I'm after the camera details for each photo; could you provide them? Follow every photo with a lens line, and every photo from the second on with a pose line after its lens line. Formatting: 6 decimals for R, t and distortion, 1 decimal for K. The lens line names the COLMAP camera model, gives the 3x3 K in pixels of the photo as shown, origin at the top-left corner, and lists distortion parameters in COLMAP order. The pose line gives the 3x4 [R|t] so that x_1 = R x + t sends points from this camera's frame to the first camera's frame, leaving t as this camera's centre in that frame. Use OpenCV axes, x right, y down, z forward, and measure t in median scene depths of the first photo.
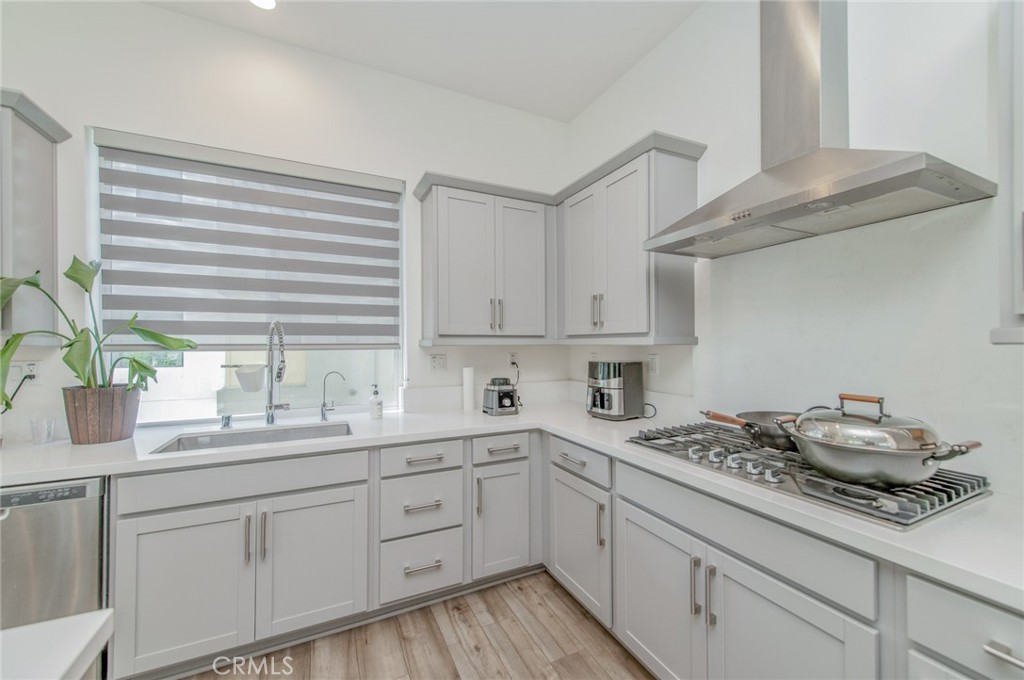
lens RADIAL K [[400.4, 0, 513.3], [0, 400.4, 345.8], [0, 0, 1]] dist [0.014015, -0.003065]
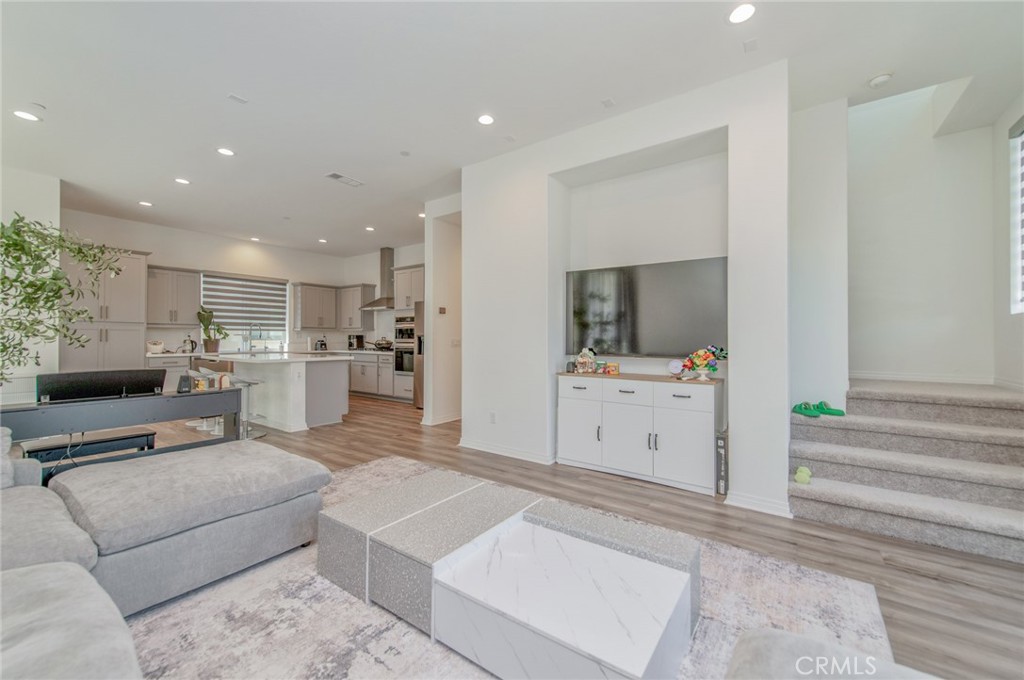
lens RADIAL K [[400.4, 0, 518.7], [0, 400.4, 340.8], [0, 0, 1]] dist [0.014015, -0.003065]
pose [[0.876843, 0.003773, 0.480762, -0.250750], [-0.009804, 0.999902, 0.010035, 0.046071], [-0.480677, -0.013512, 0.876794, -3.533431]]
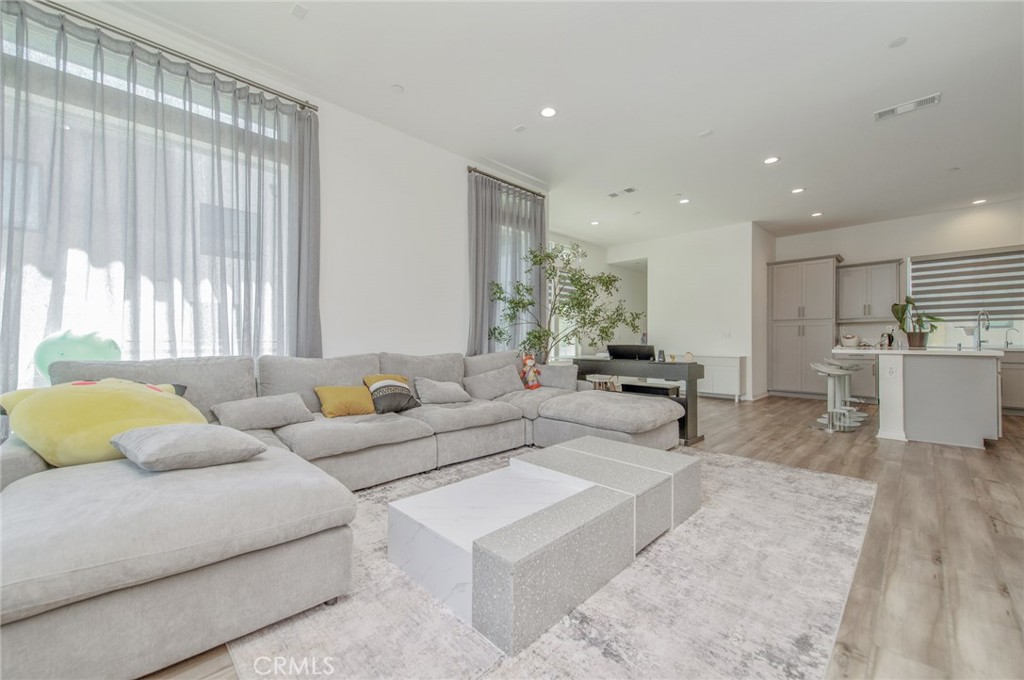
lens RADIAL K [[400.4, 0, 512.4], [0, 400.4, 346.5], [0, 0, 1]] dist [0.014015, -0.003065]
pose [[0.337135, 0.017828, -0.941287, 1.021421], [0.005721, 0.999763, 0.020984, 0.119099], [0.941439, -0.012459, 0.336954, -3.201942]]
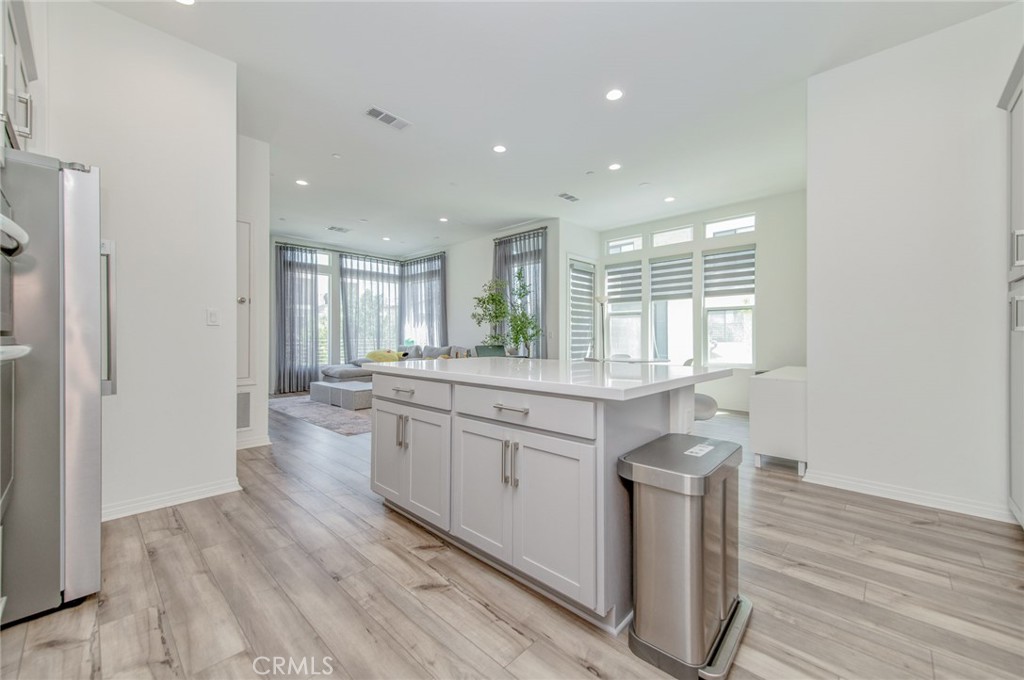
lens RADIAL K [[400.4, 0, 510.6], [0, 400.4, 332.2], [0, 0, 1]] dist [0.014015, -0.003065]
pose [[-0.937172, -0.002937, -0.348855, 0.080340], [0.001421, 0.999924, -0.012235, 0.124927], [0.348864, -0.011962, -0.937097, 0.874999]]
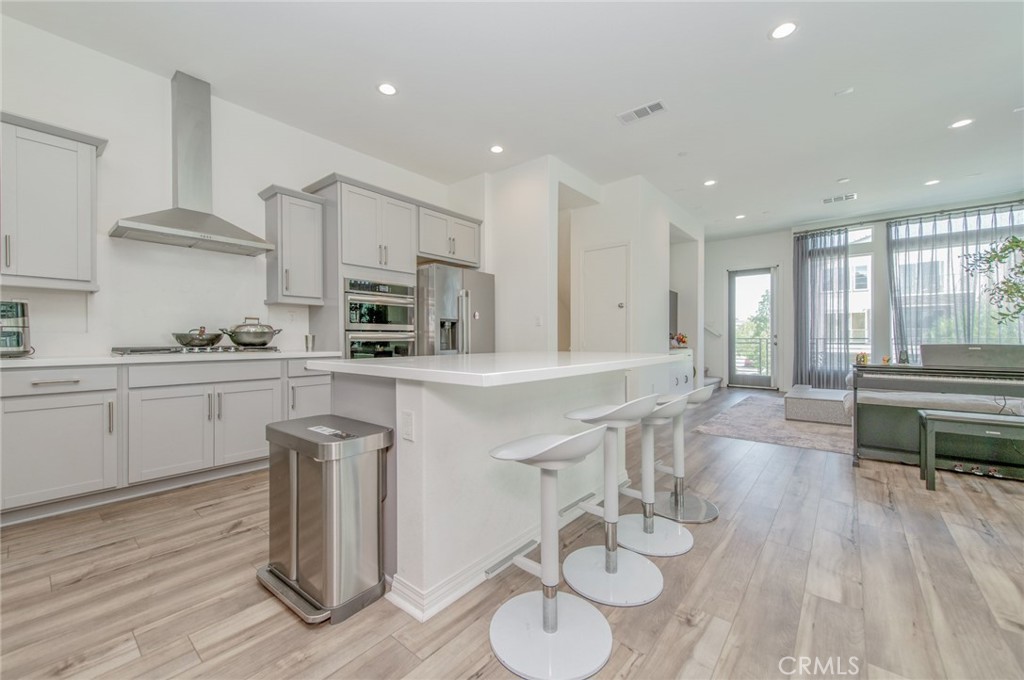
lens RADIAL K [[400.4, 0, 514.0], [0, 400.4, 337.8], [0, 0, 1]] dist [0.014015, -0.003065]
pose [[-0.418401, 0.005443, 0.908246, -1.406747], [0.003012, 0.999985, -0.004605, 0.158586], [-0.908257, 0.000809, -0.418411, 0.274818]]
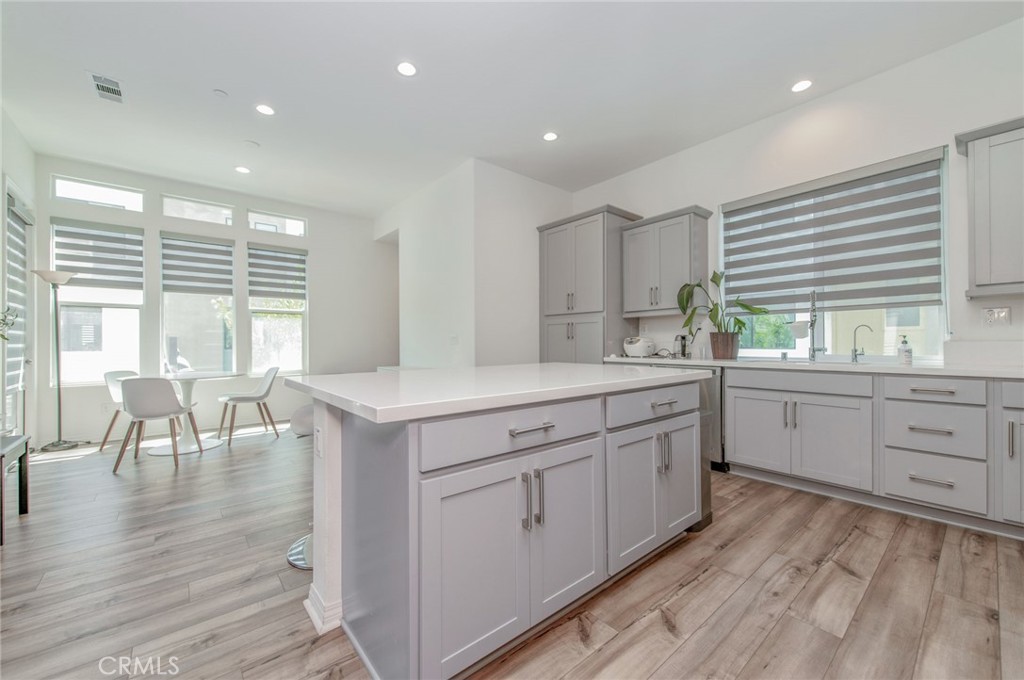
lens RADIAL K [[400.4, 0, 513.1], [0, 400.4, 338.3], [0, 0, 1]] dist [0.014015, -0.003065]
pose [[0.247790, -0.009458, -0.968767, 0.608280], [0.005219, 0.999951, -0.008428, 0.127470], [0.968800, -0.002968, 0.247828, -0.473399]]
